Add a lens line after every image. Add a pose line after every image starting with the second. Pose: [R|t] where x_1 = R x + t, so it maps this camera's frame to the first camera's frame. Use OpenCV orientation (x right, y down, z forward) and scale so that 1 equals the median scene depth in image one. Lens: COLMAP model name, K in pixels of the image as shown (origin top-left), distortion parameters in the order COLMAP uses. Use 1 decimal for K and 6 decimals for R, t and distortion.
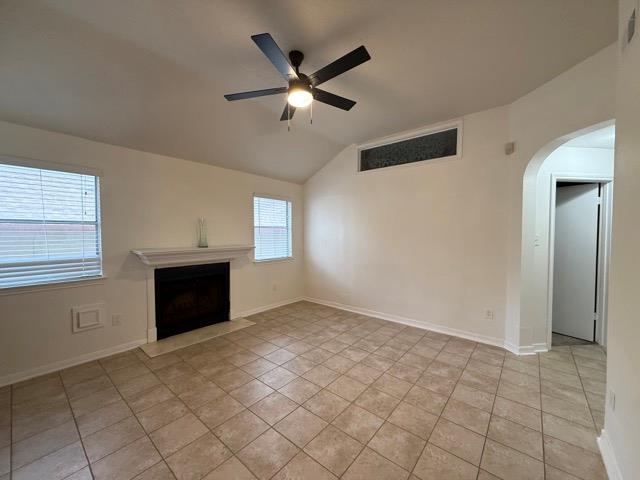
lens RADIAL K [[255.7, 0, 320.0], [0, 255.7, 240.0], [0, 0, 1]] dist [0.001305, 0.000206]
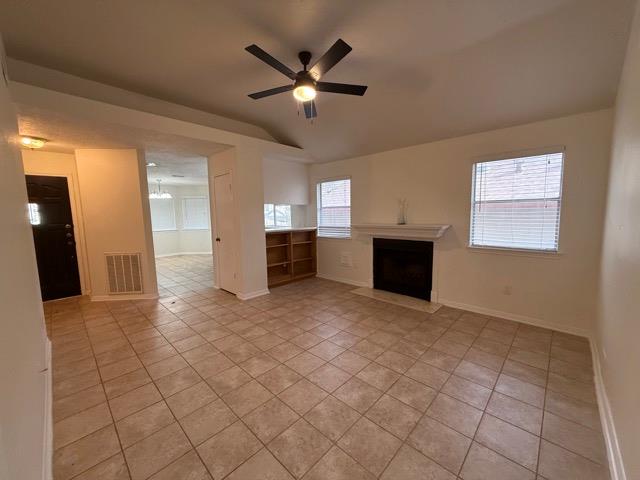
lens RADIAL K [[255.7, 0, 320.0], [0, 255.7, 240.0], [0, 0, 1]] dist [0.001305, 0.000206]
pose [[-0.069384, 0.103199, -0.992238, 0.847013], [-0.012912, 0.994459, 0.104332, -0.020320], [0.997506, 0.020051, -0.067667, 0.882791]]
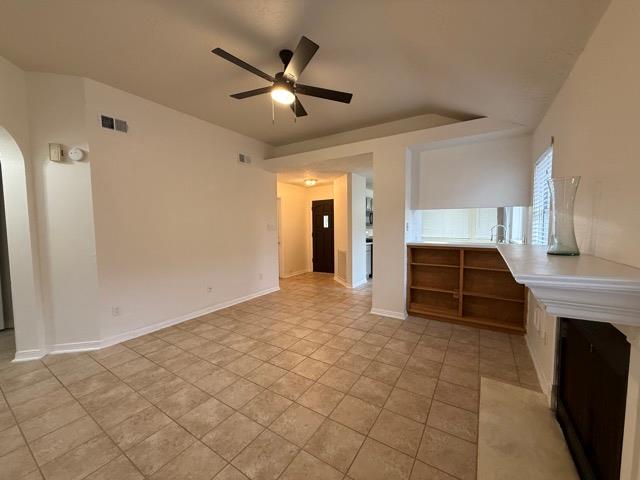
lens RADIAL K [[255.7, 0, 320.0], [0, 255.7, 240.0], [0, 0, 1]] dist [0.001305, 0.000206]
pose [[-0.992796, 0.012728, -0.119137, -0.072538], [0.002211, 0.996119, 0.087994, -0.035458], [0.119794, 0.087097, -0.988971, 1.627602]]
